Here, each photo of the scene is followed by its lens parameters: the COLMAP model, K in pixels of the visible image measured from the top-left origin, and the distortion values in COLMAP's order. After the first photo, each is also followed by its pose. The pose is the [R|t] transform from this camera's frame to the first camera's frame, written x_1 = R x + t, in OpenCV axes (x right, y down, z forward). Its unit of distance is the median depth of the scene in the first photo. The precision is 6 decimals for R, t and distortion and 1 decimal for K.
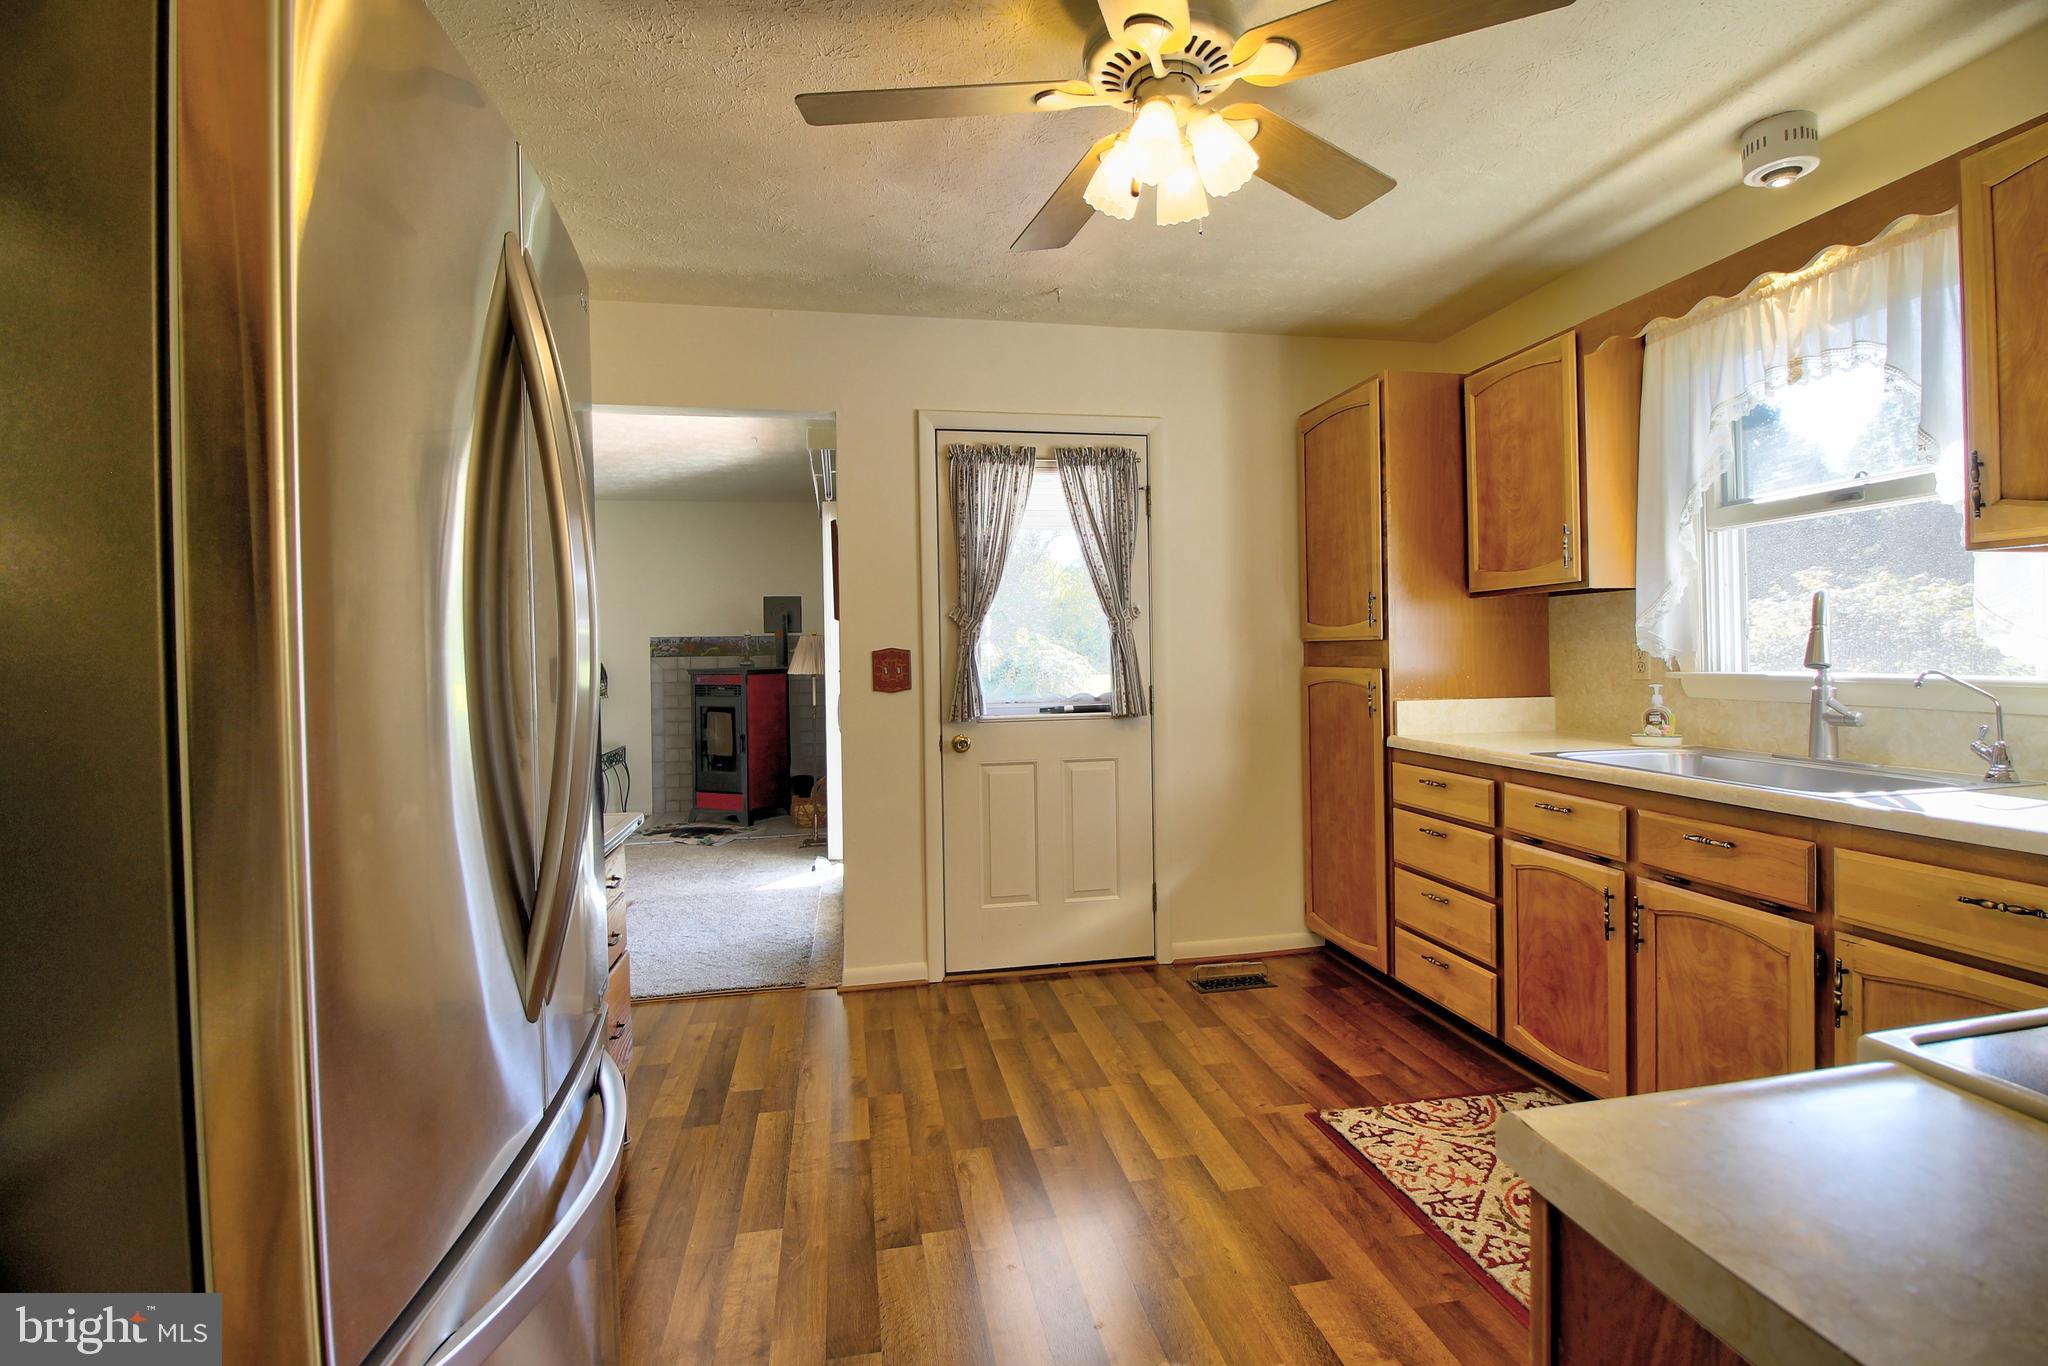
lens RADIAL K [[959.9, 0, 1041.1], [0, 959.9, 648.8], [0, 0, 1]] dist [-0.007664, -0.007356]
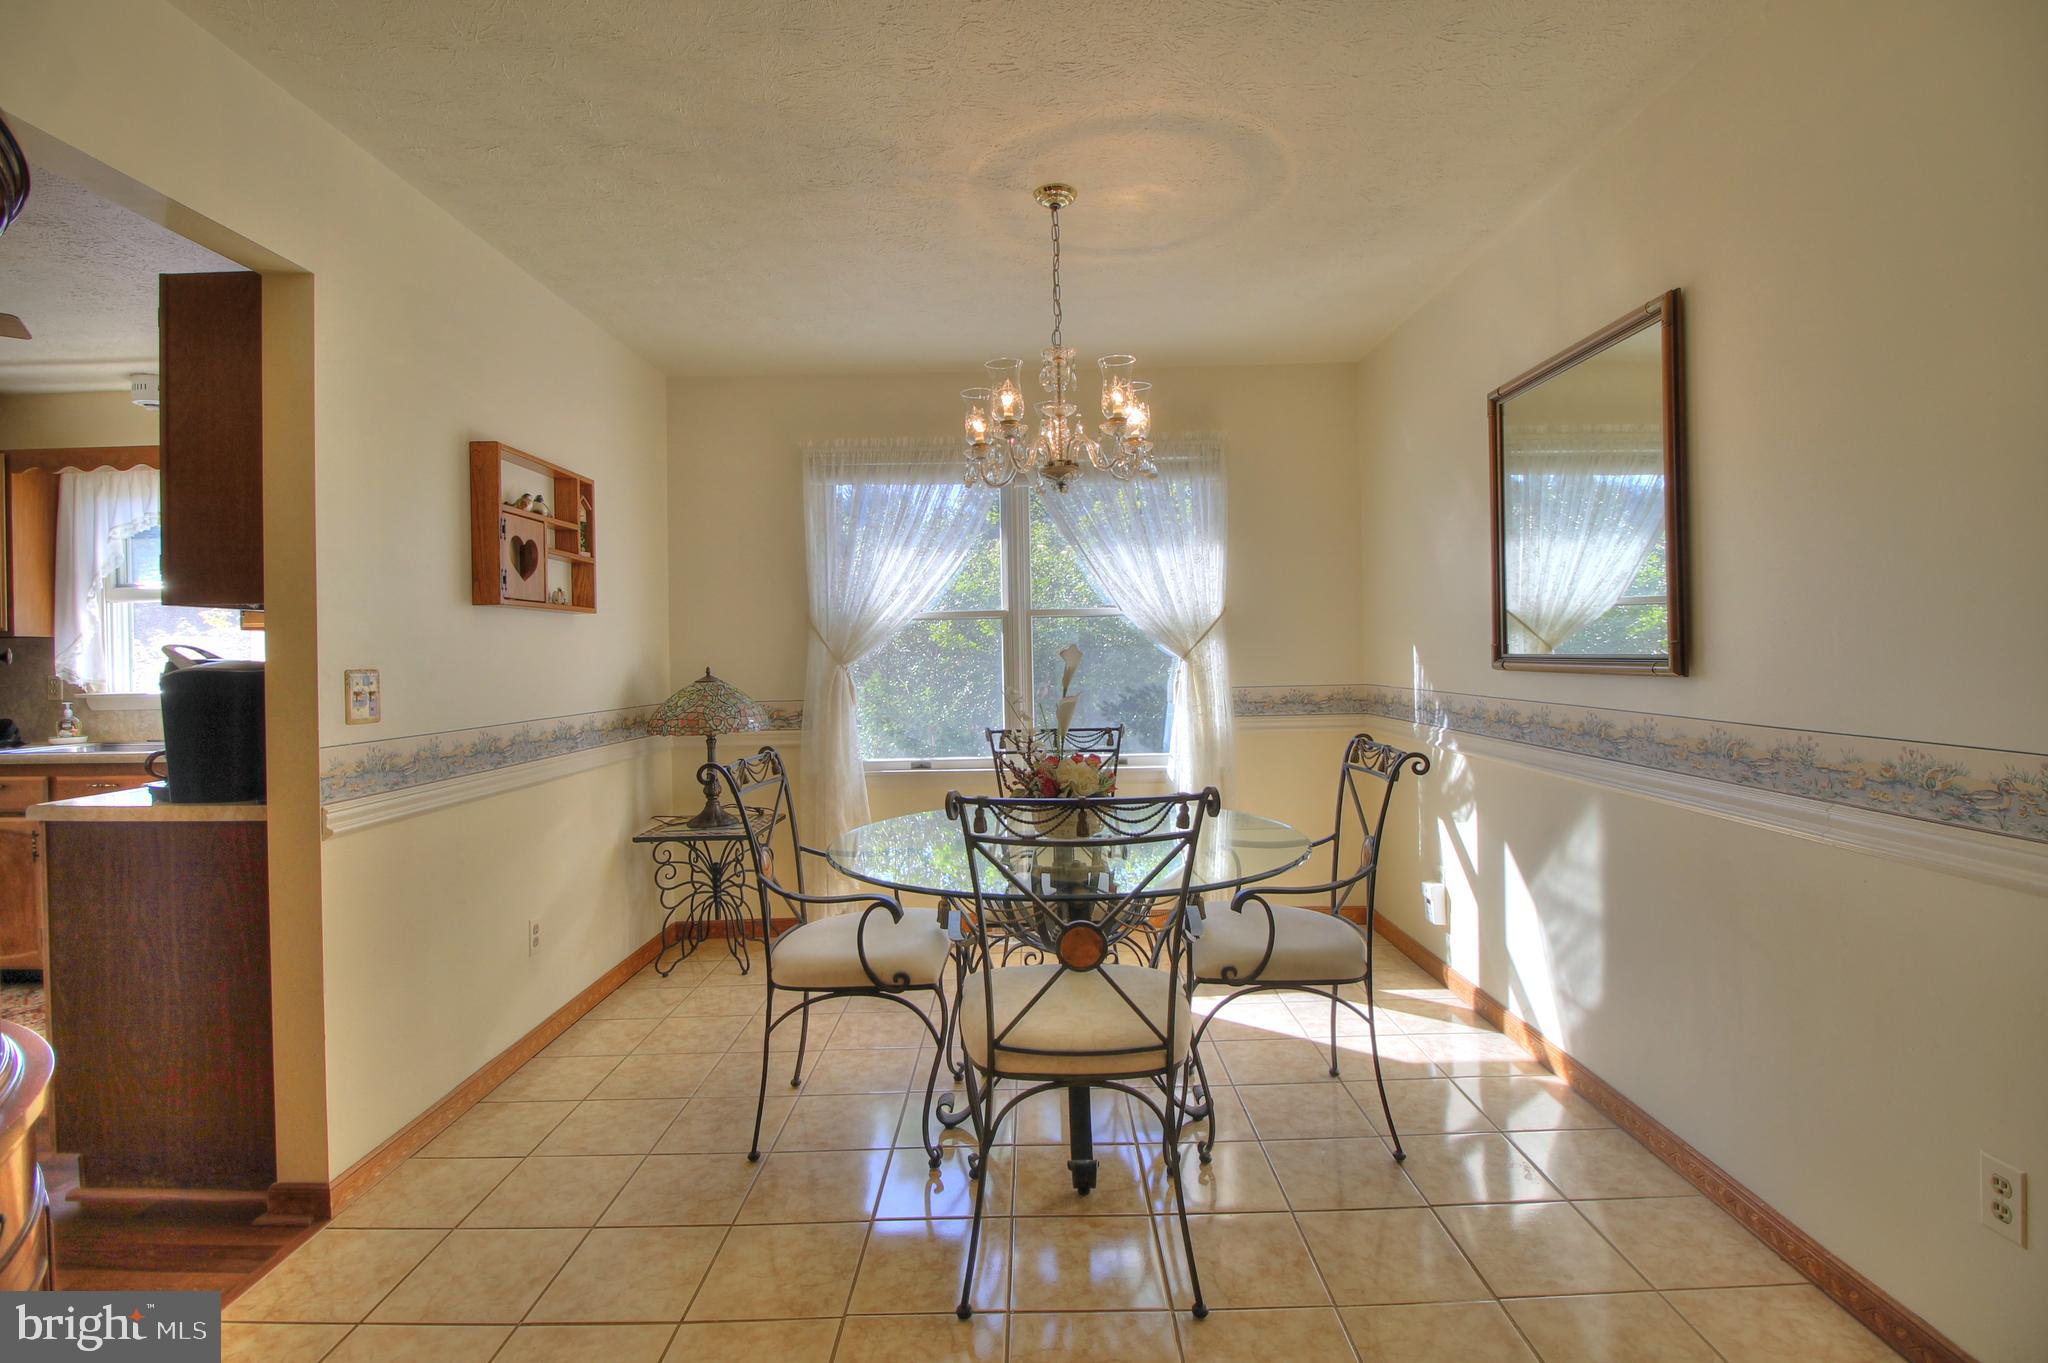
lens RADIAL K [[959.9, 0, 1016.5], [0, 959.9, 657.1], [0, 0, 1]] dist [-0.007664, -0.007356]
pose [[0.202889, 0.013065, 0.979115, -0.509213], [0.009247, 0.999841, -0.015258, 0.001976], [-0.979158, 0.012149, 0.202736, -0.762647]]
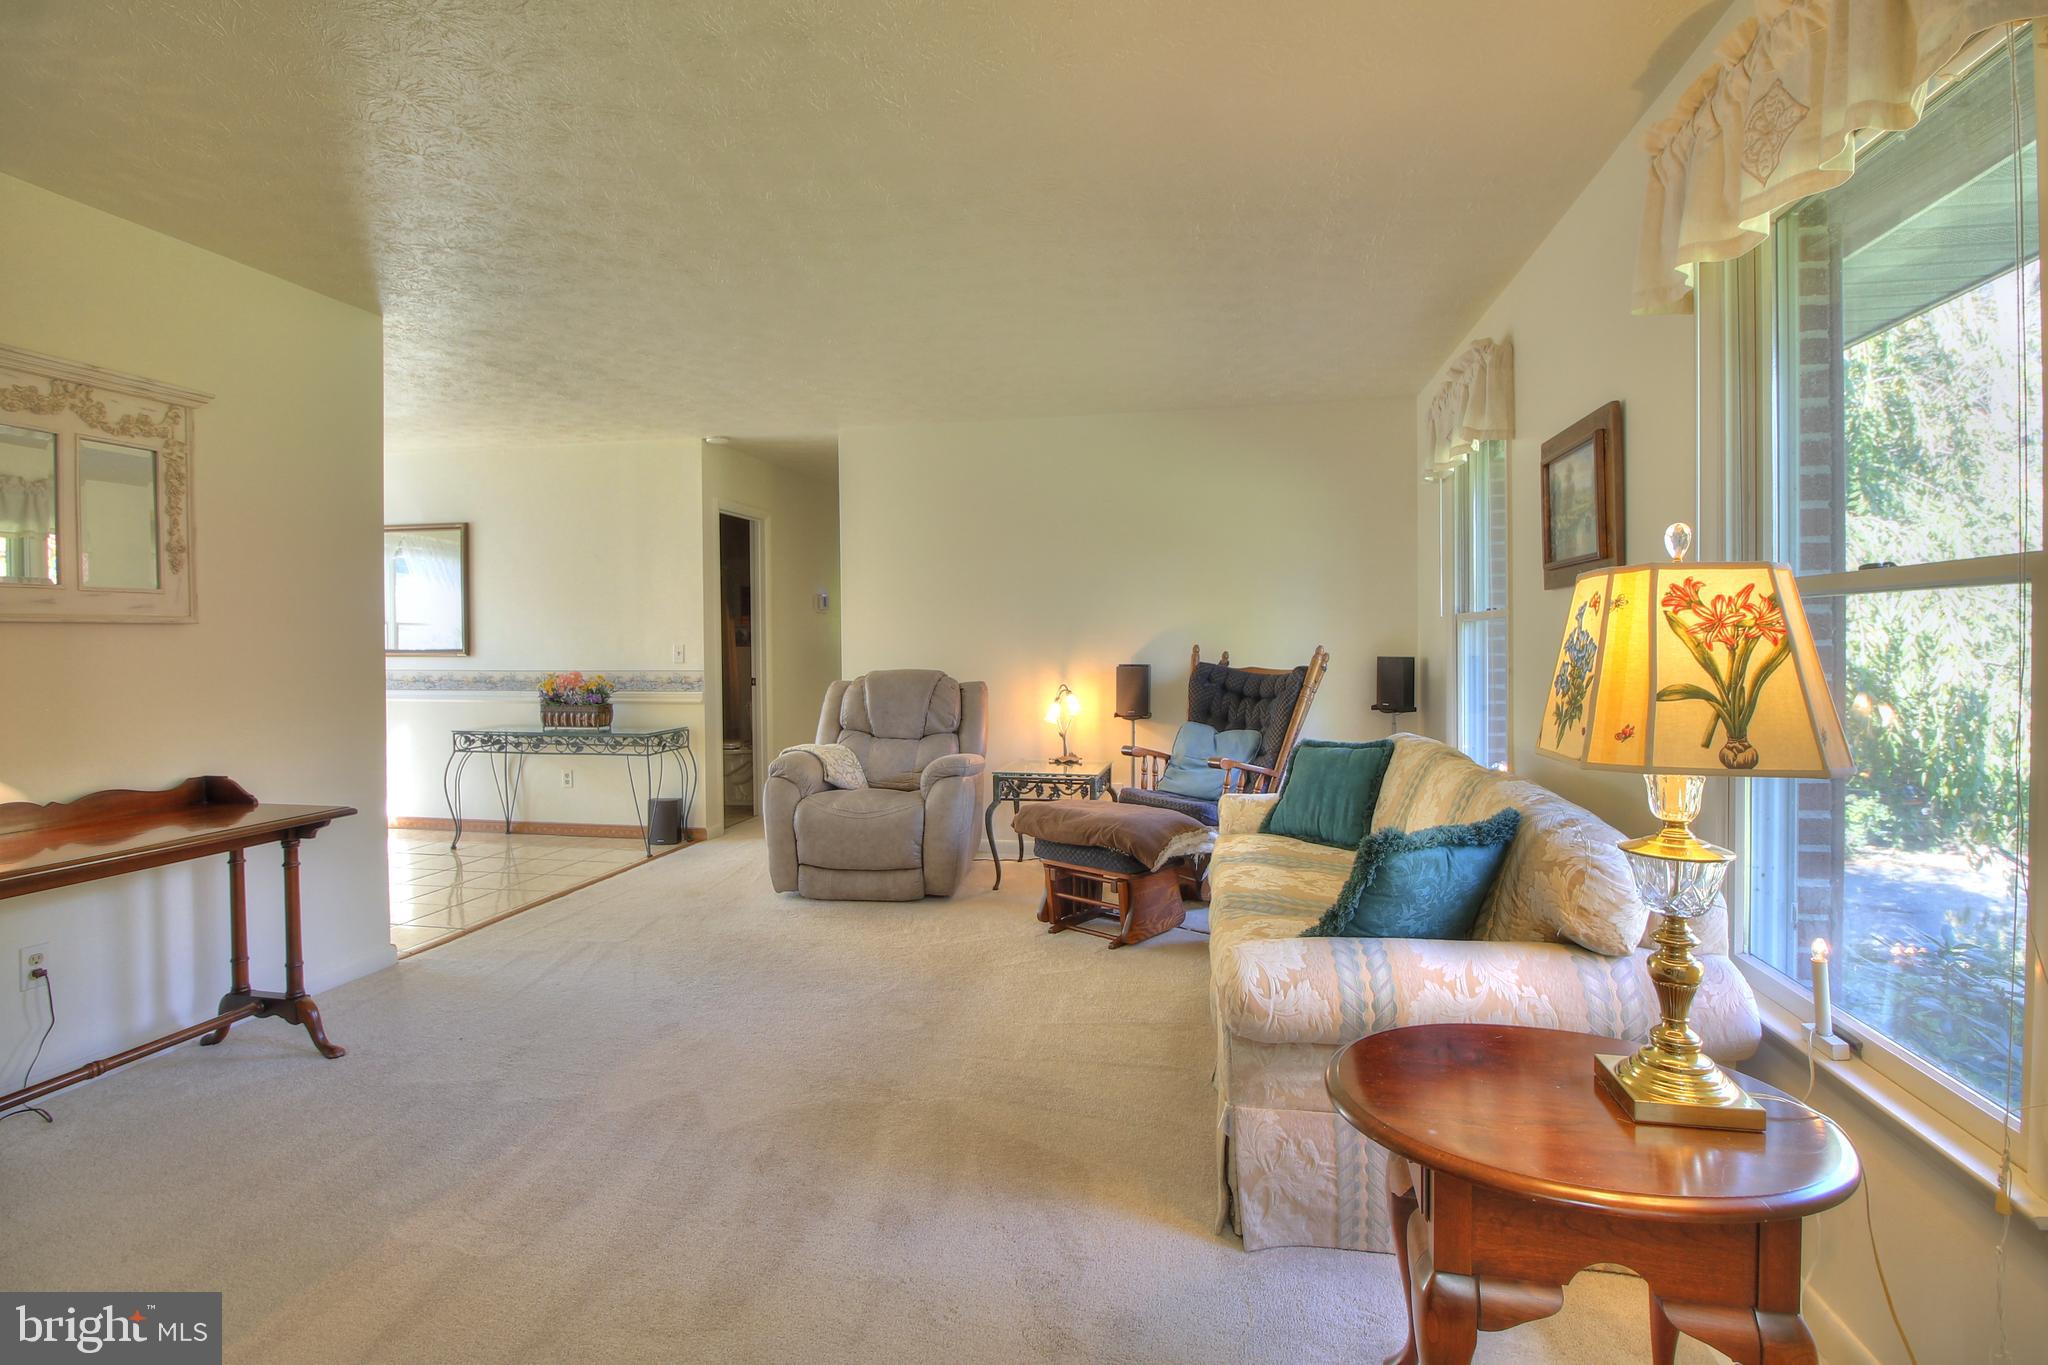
lens RADIAL K [[959.9, 0, 1030.4], [0, 959.9, 657.2], [0, 0, 1]] dist [-0.007664, -0.007356]
pose [[-0.921096, 0.016674, 0.388978, -1.757782], [0.020795, 0.999763, 0.006386, 0.027461], [-0.388780, 0.013971, -0.921225, 0.448376]]
